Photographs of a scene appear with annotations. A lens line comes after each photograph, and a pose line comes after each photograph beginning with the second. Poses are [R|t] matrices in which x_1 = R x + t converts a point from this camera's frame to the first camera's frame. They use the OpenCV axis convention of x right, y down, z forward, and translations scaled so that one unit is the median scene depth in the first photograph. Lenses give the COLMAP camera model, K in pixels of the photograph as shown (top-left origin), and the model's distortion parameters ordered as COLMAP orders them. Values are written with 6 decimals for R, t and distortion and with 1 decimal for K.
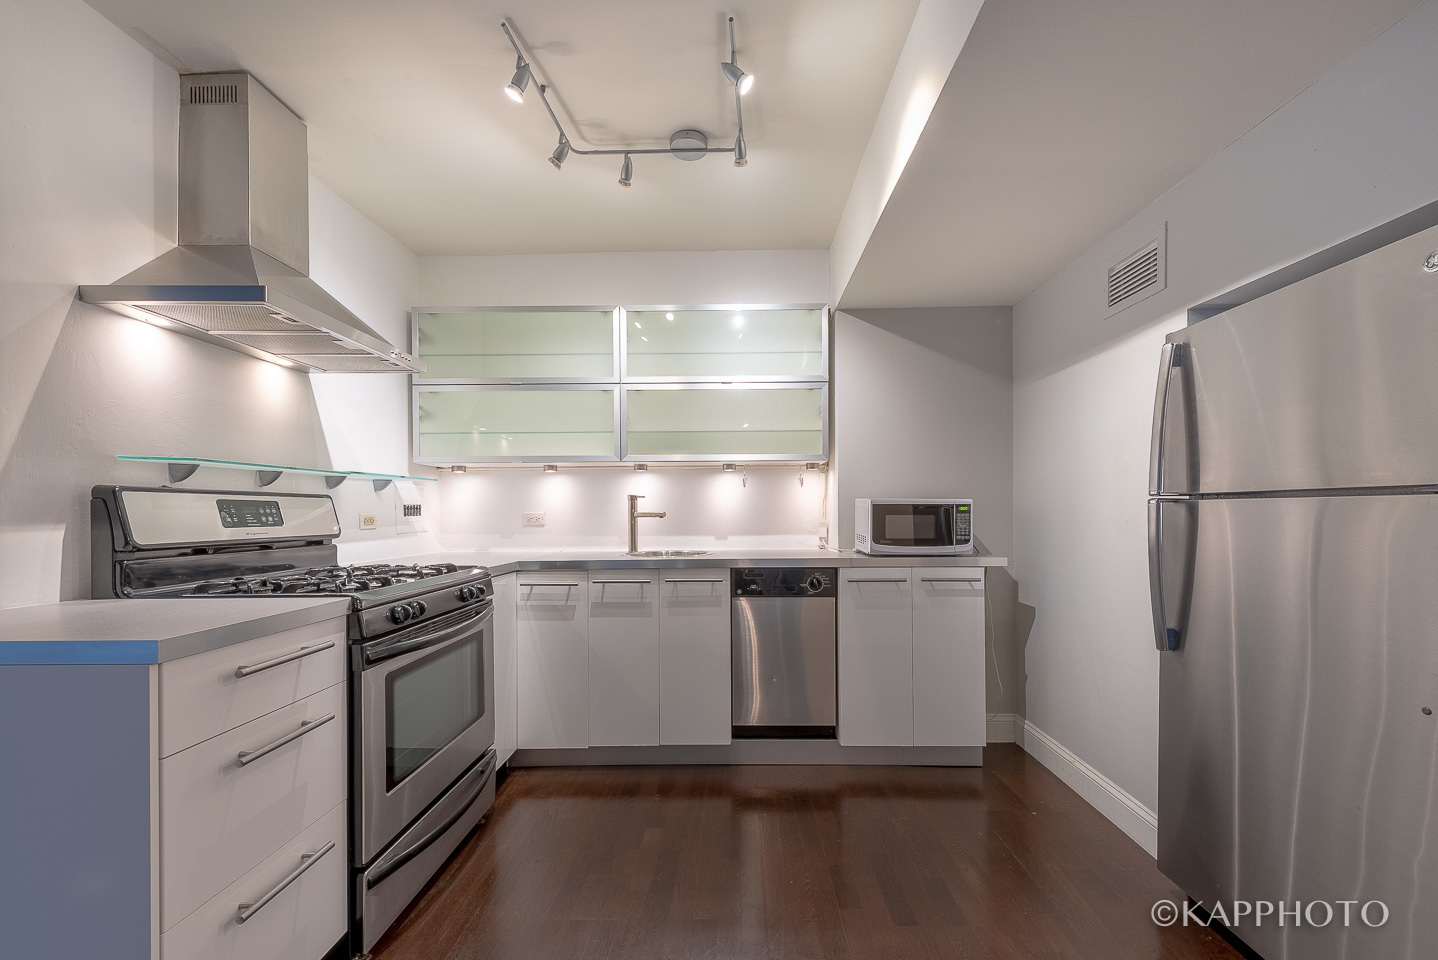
lens RADIAL K [[590.0, 0, 723.9], [0, 590.0, 515.0], [0, 0, 1]] dist [0.017684, -0.000201]
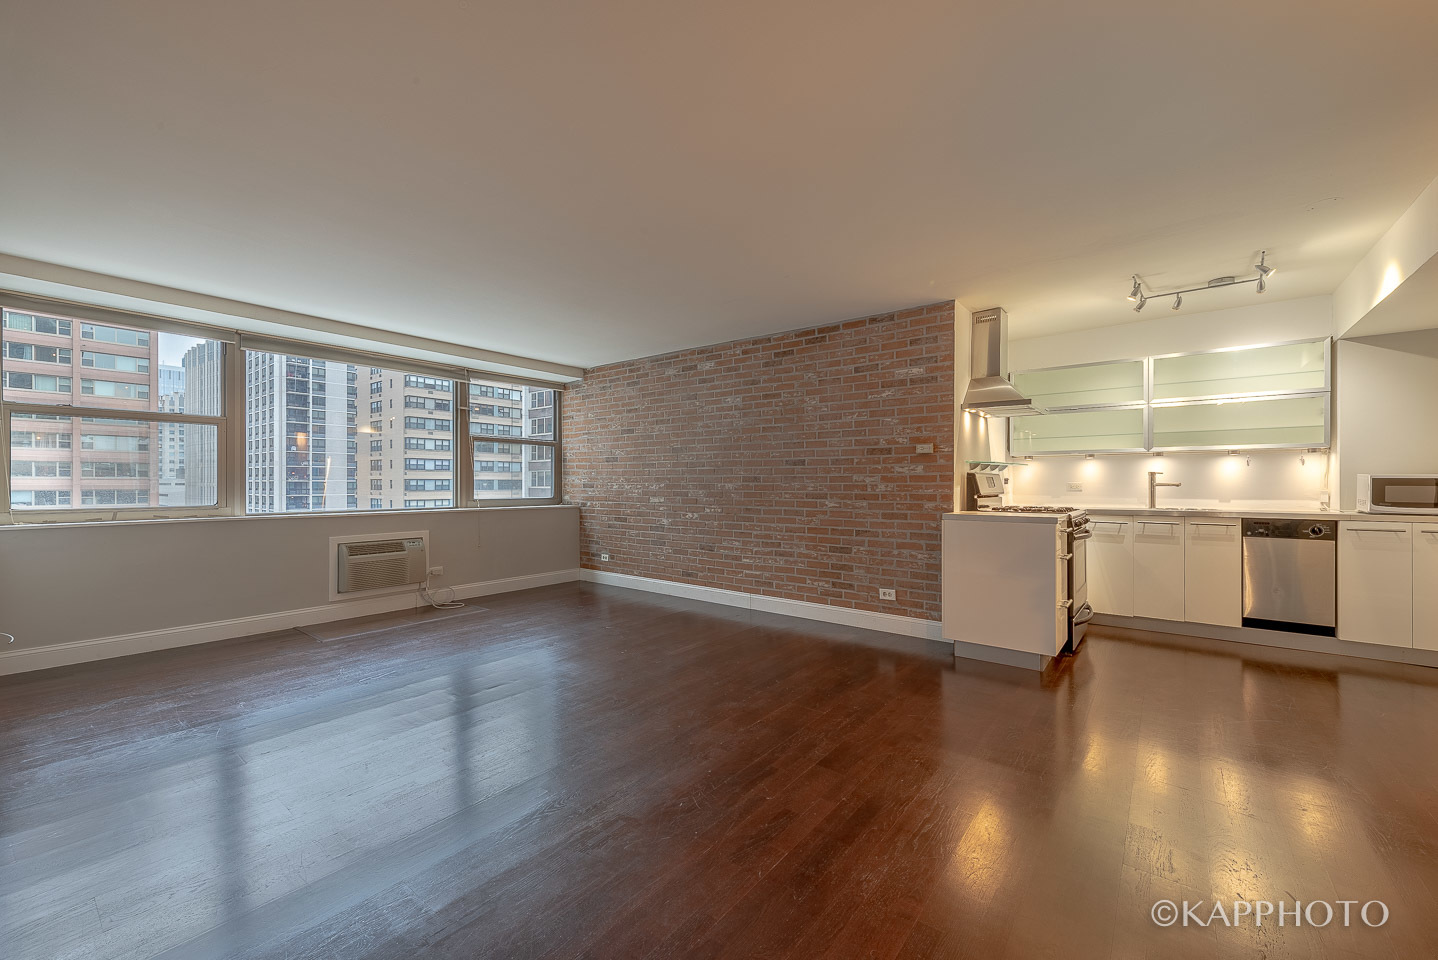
lens RADIAL K [[609.8, 0, 700.2], [0, 609.8, 483.0], [0, 0, 1]] dist [0.008657, -0.000354]
pose [[0.807990, 0.006483, -0.589161, -0.194762], [-0.008431, 0.999964, -0.000559, 0.007527], [0.589136, 0.005419, 0.808015, -1.211659]]
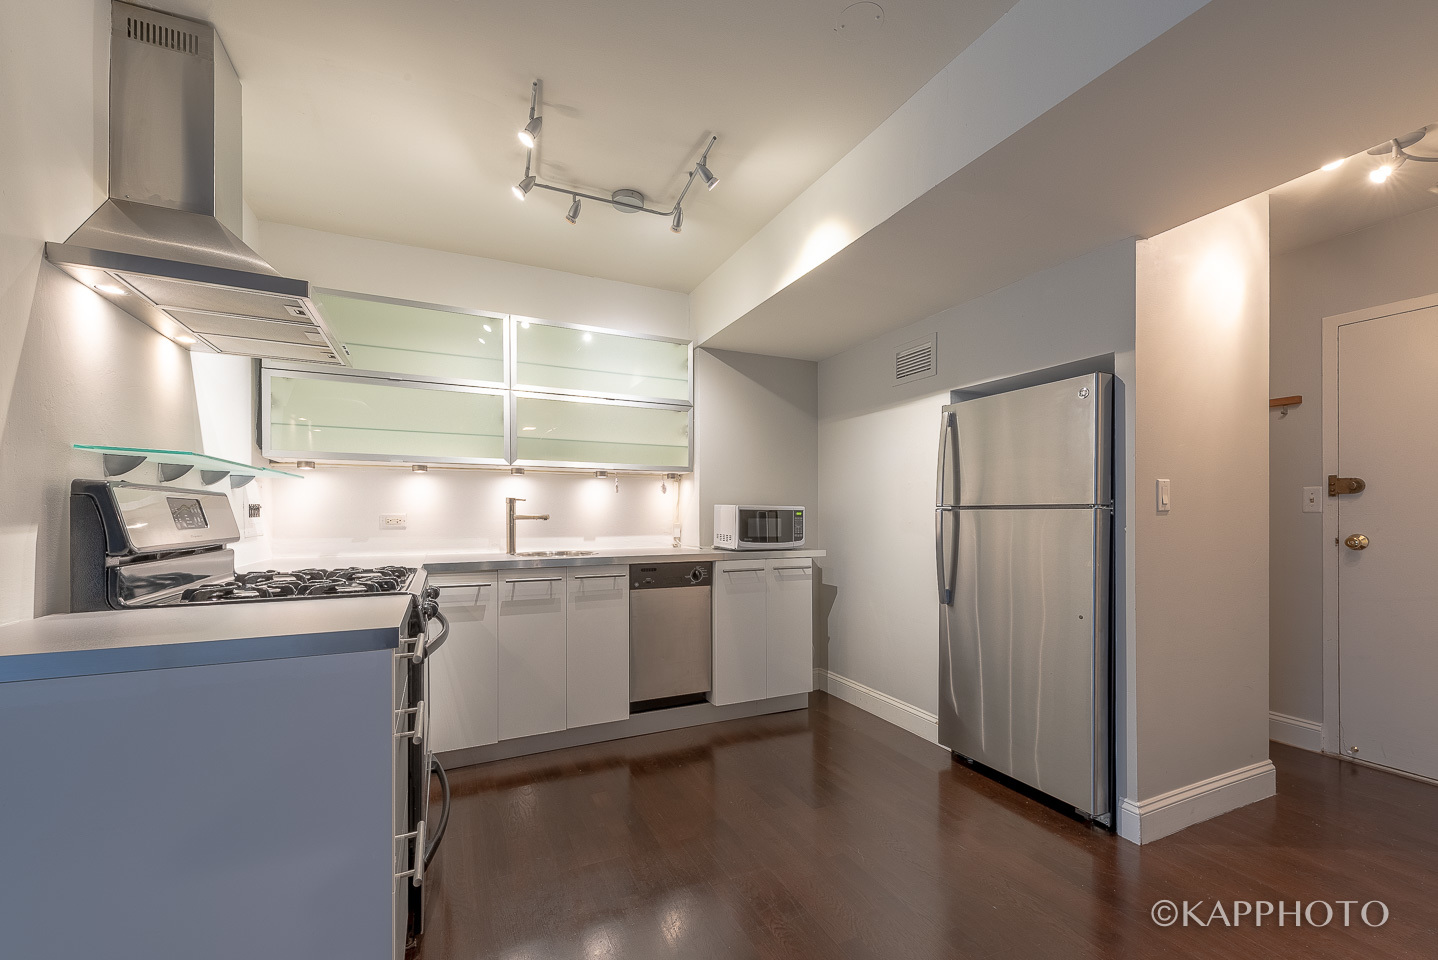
lens RADIAL K [[590.0, 0, 723.9], [0, 590.0, 515.0], [0, 0, 1]] dist [0.017684, -0.000201]
pose [[0.892777, 0.006679, 0.450449, -0.337853], [-0.004023, 0.999968, -0.006854, 0.001792], [-0.450480, 0.004306, 0.892776, -0.101510]]
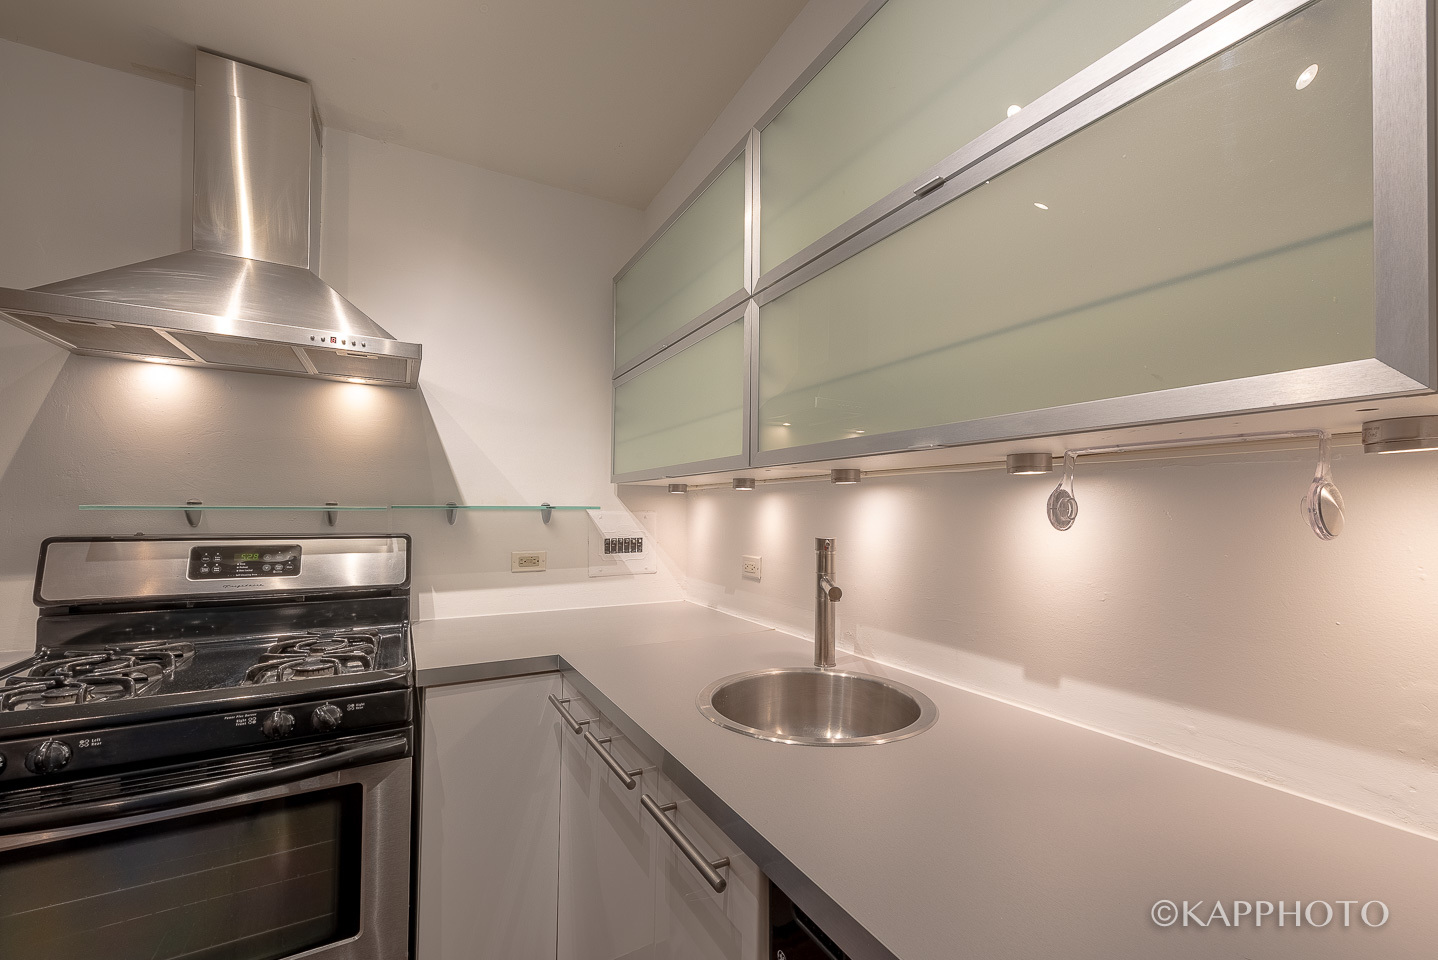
lens RADIAL K [[567.5, 0, 790.7], [0, 567.5, 496.9], [0, 0, 1]] dist [0.000397, -0.000130]
pose [[0.541935, -0.007883, -0.840384, 0.230992], [-0.017370, 0.999637, -0.020578, -0.066256], [0.840241, 0.025749, 0.541601, 0.870519]]
